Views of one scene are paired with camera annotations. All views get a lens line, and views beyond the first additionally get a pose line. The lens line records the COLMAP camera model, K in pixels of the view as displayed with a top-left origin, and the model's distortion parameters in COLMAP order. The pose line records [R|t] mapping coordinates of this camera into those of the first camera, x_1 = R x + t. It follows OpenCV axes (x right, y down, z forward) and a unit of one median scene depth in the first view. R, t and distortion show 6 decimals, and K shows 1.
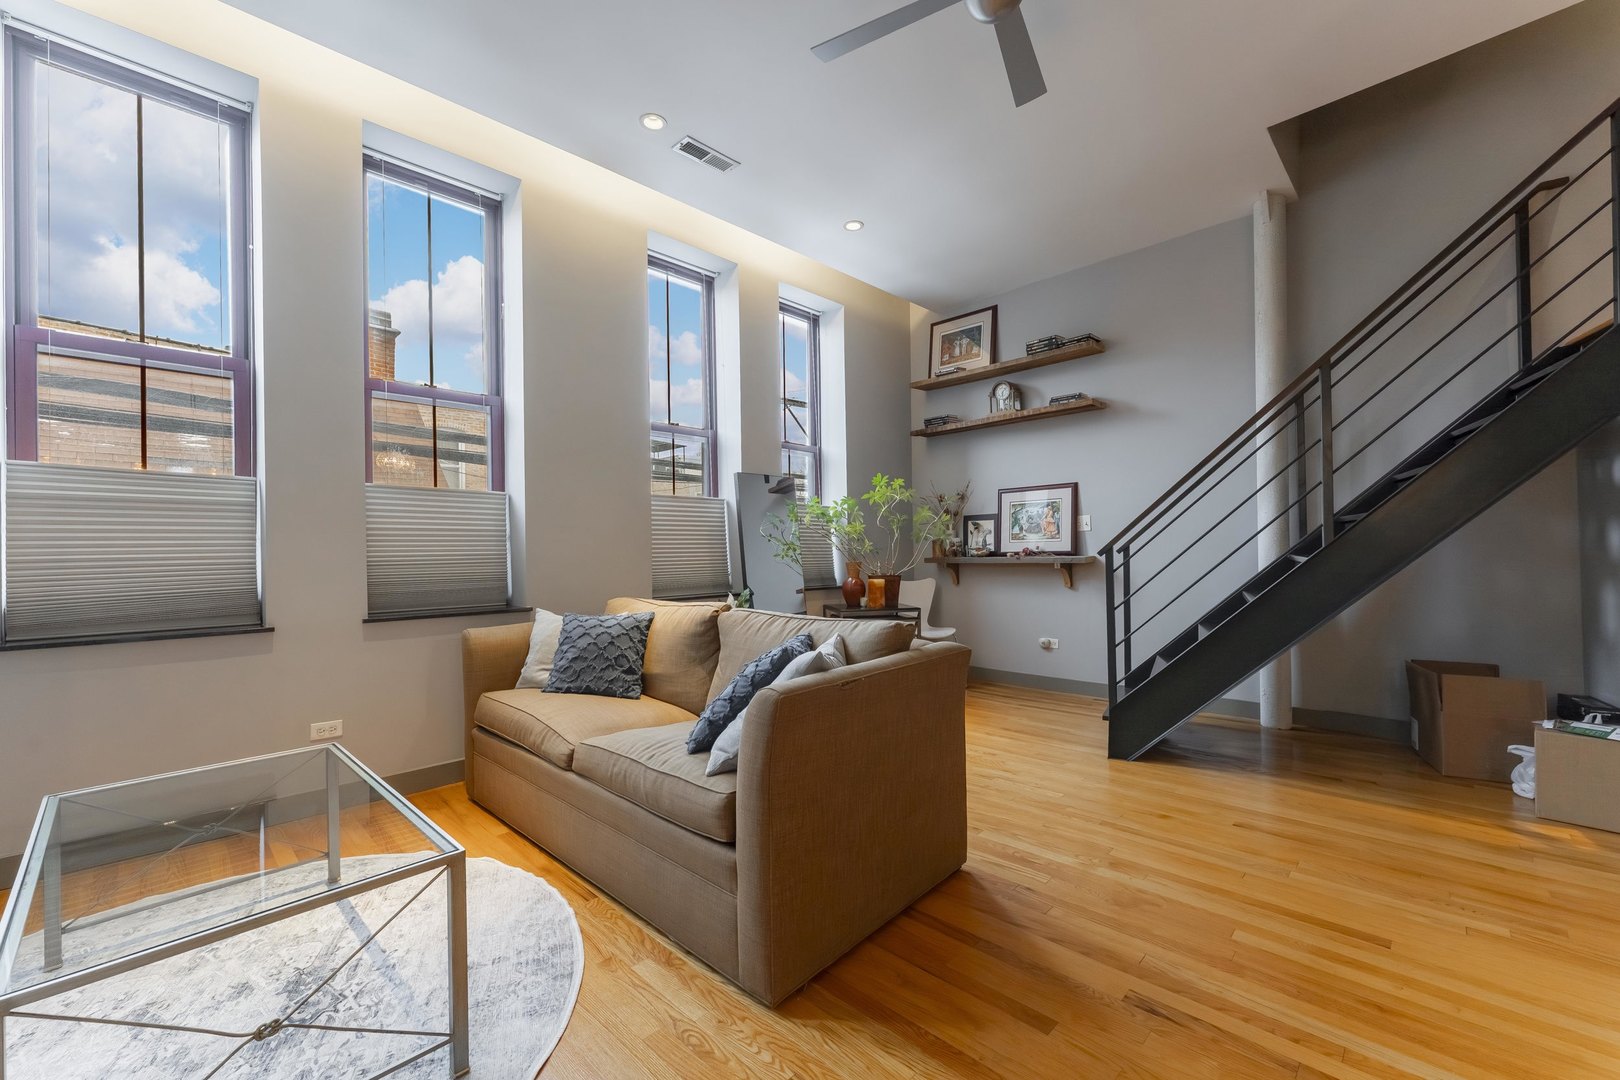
lens RADIAL K [[656.5, 0, 806.5], [0, 656.5, 542.5], [0, 0, 1]] dist [0.000784, -0.000222]
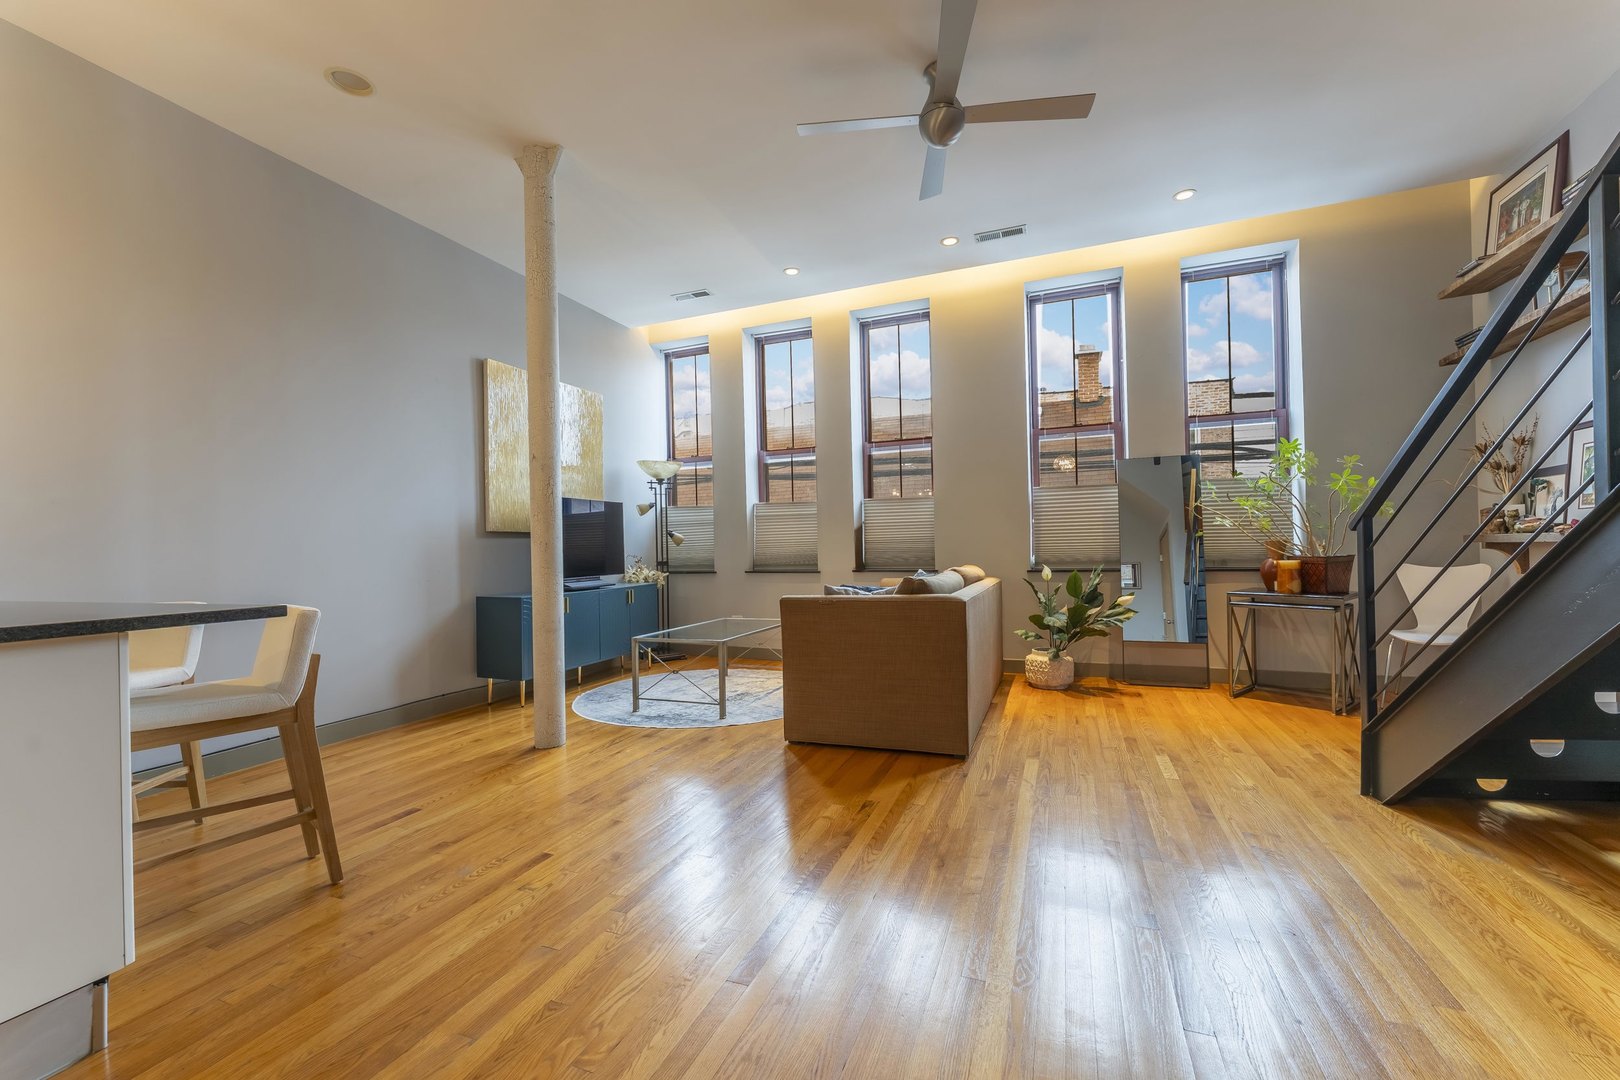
lens RADIAL K [[656.5, 0, 806.5], [0, 656.5, 542.5], [0, 0, 1]] dist [0.000784, -0.000222]
pose [[0.355681, -0.009105, -0.934563, 0.955661], [0.010882, 0.999925, -0.005600, 0.042144], [0.934544, -0.008178, 0.355753, 0.152883]]
